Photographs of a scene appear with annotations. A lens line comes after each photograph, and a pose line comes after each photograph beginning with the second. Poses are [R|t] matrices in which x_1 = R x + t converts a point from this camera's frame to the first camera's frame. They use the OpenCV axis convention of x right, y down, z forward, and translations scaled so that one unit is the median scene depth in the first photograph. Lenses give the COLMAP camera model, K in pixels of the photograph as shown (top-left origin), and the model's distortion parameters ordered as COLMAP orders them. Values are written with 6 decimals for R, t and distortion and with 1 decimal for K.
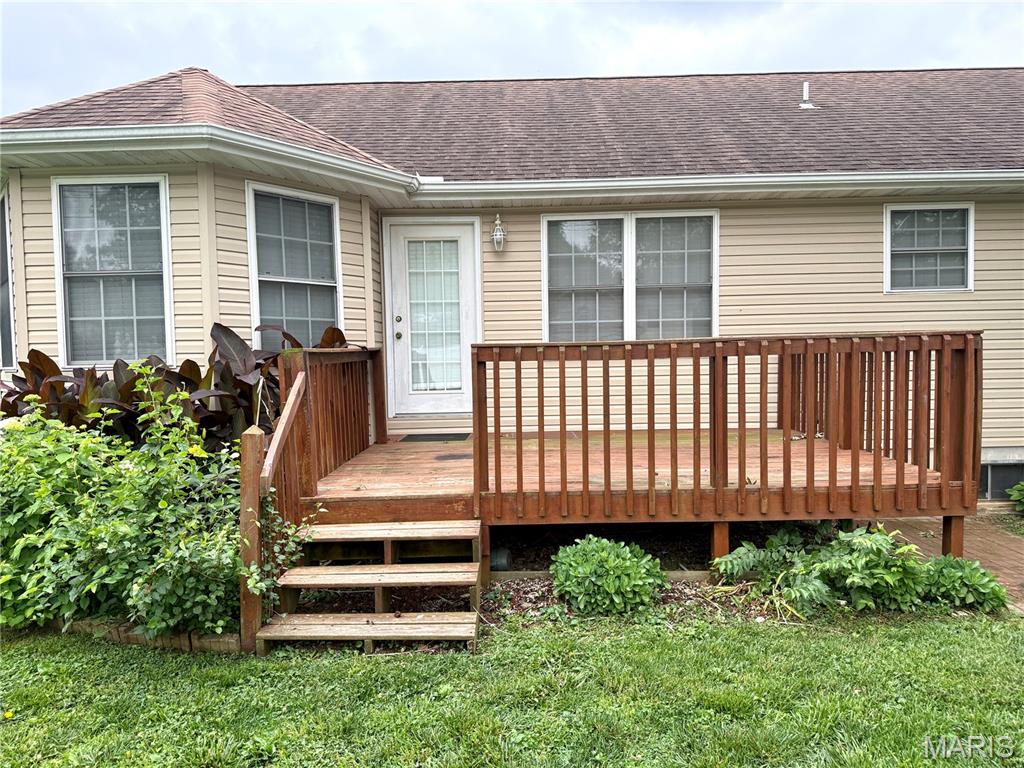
lens RADIAL K [[705.9, 0, 514.1], [0, 705.9, 386.1], [0, 0, 1]] dist [0.081745, -0.098212]
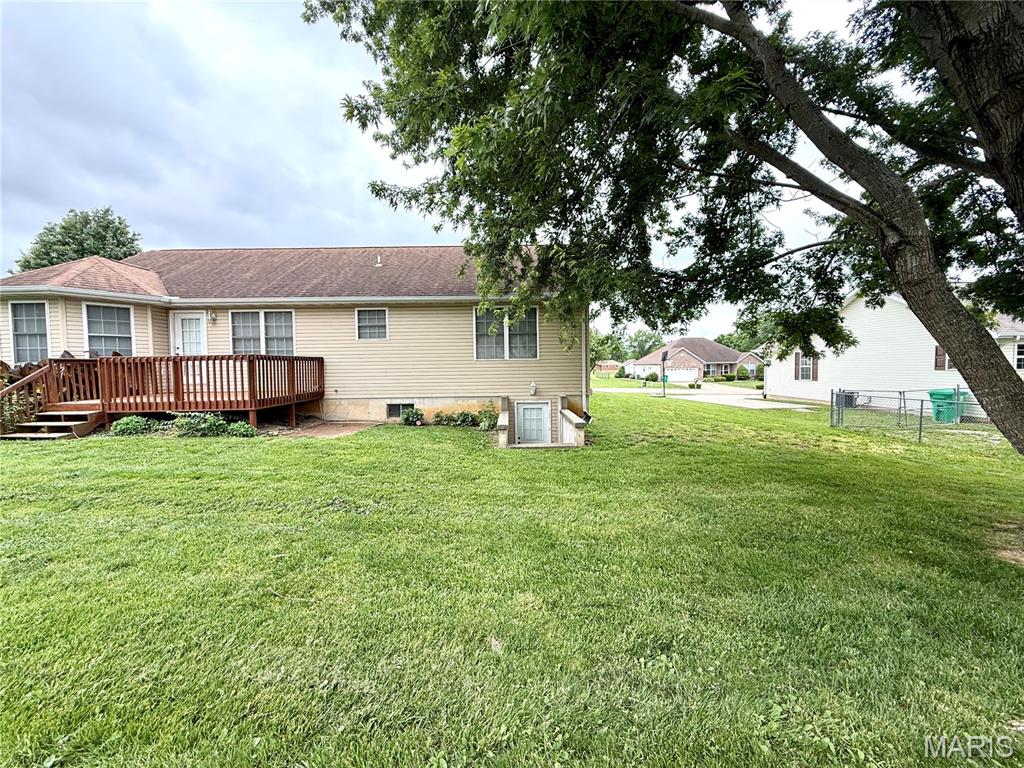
lens RADIAL K [[407.6, 0, 510.3], [0, 407.6, 382.8], [0, 0, 1]] dist [-0.000187, 0.000022]
pose [[0.999960, 0.007152, 0.005442, 1.251908], [-0.007127, 0.999964, -0.004505, 0.037206], [-0.005474, 0.004466, 0.999975, -0.616714]]
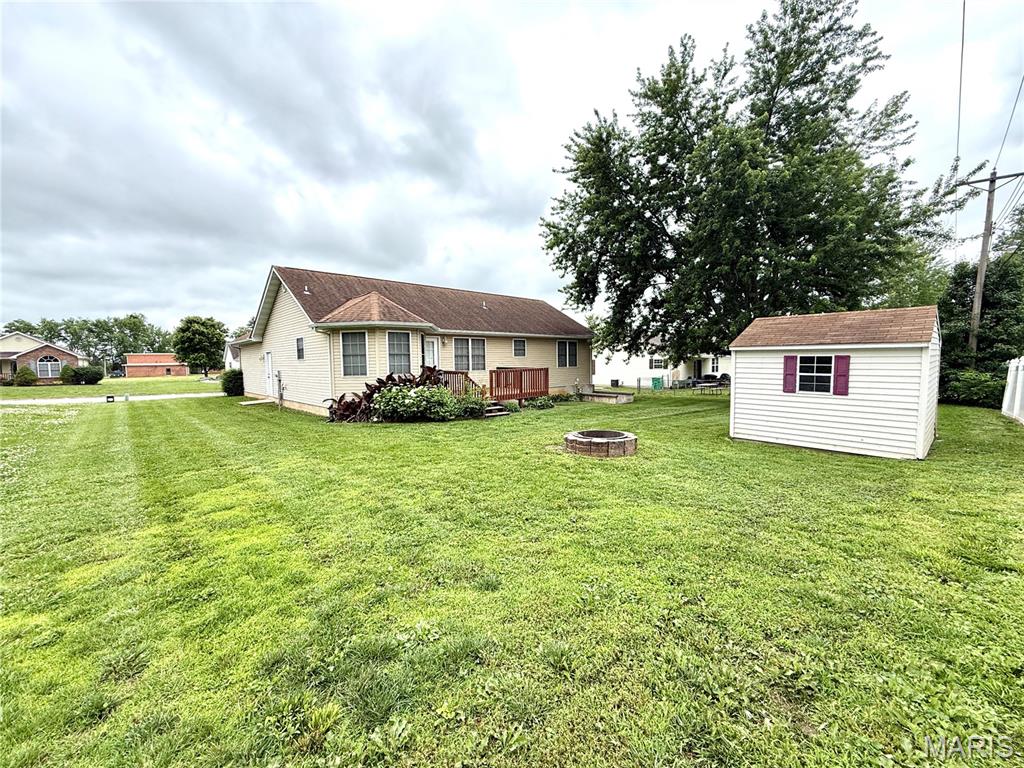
lens RADIAL K [[407.6, 0, 510.3], [0, 407.6, 382.8], [0, 0, 1]] dist [-0.000187, 0.000022]
pose [[0.717801, -0.032378, 0.695495, -1.548388], [0.039265, 0.999211, 0.005992, 0.020279], [-0.695140, 0.023008, 0.718506, -1.021790]]
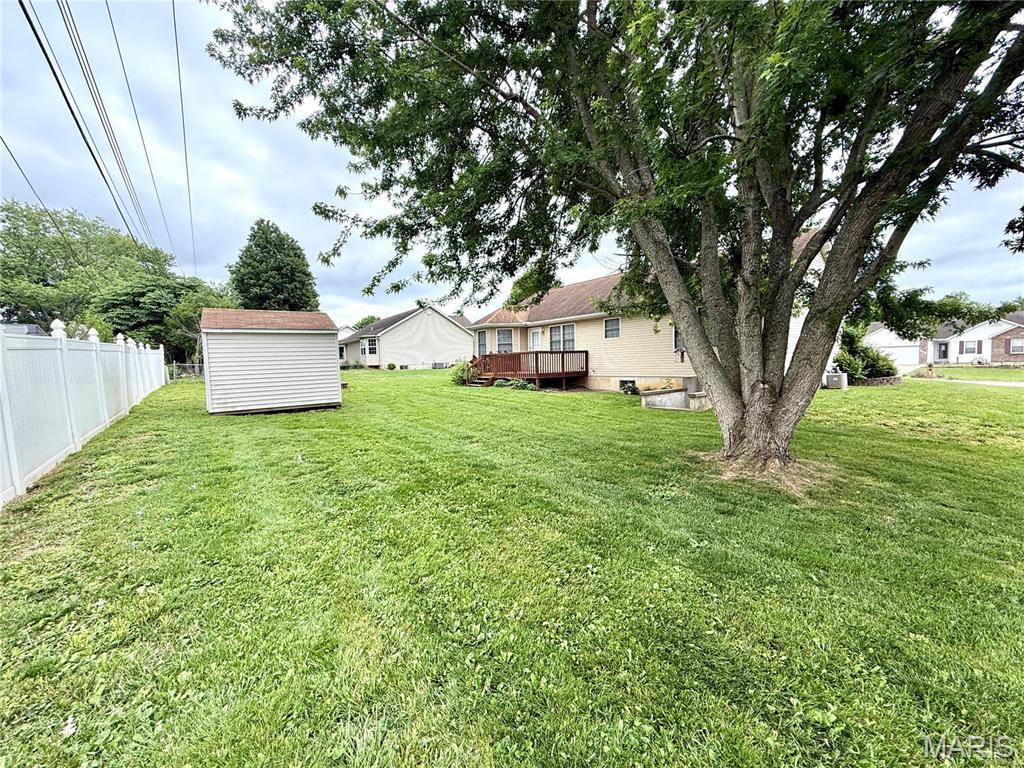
lens RADIAL K [[407.6, 0, 510.3], [0, 407.6, 382.8], [0, 0, 1]] dist [-0.000187, 0.000022]
pose [[0.611689, 0.043057, -0.789925, 2.411677], [-0.023310, 0.999065, 0.036406, 0.061055], [0.790755, -0.003856, 0.612121, -1.060999]]
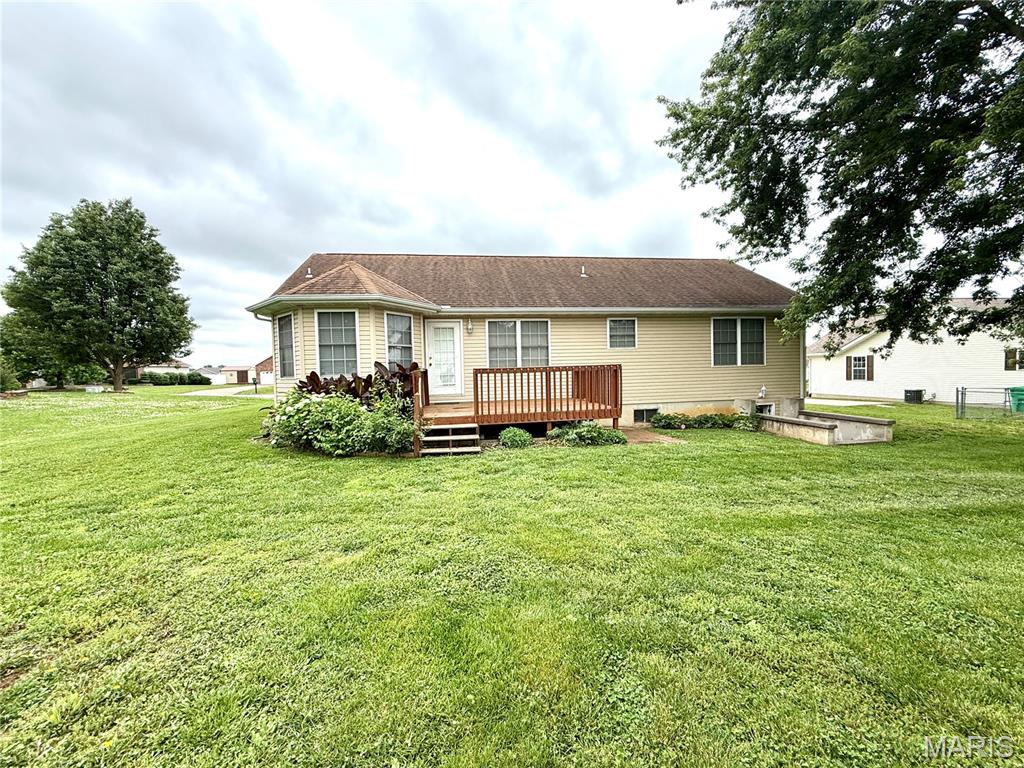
lens RADIAL K [[407.6, 0, 510.3], [0, 407.6, 382.8], [0, 0, 1]] dist [-0.000187, 0.000022]
pose [[0.987718, -0.010478, 0.155897, -0.126770], [0.013101, 0.999789, -0.015807, 0.025214], [-0.155698, 0.017656, 0.987647, -0.588928]]
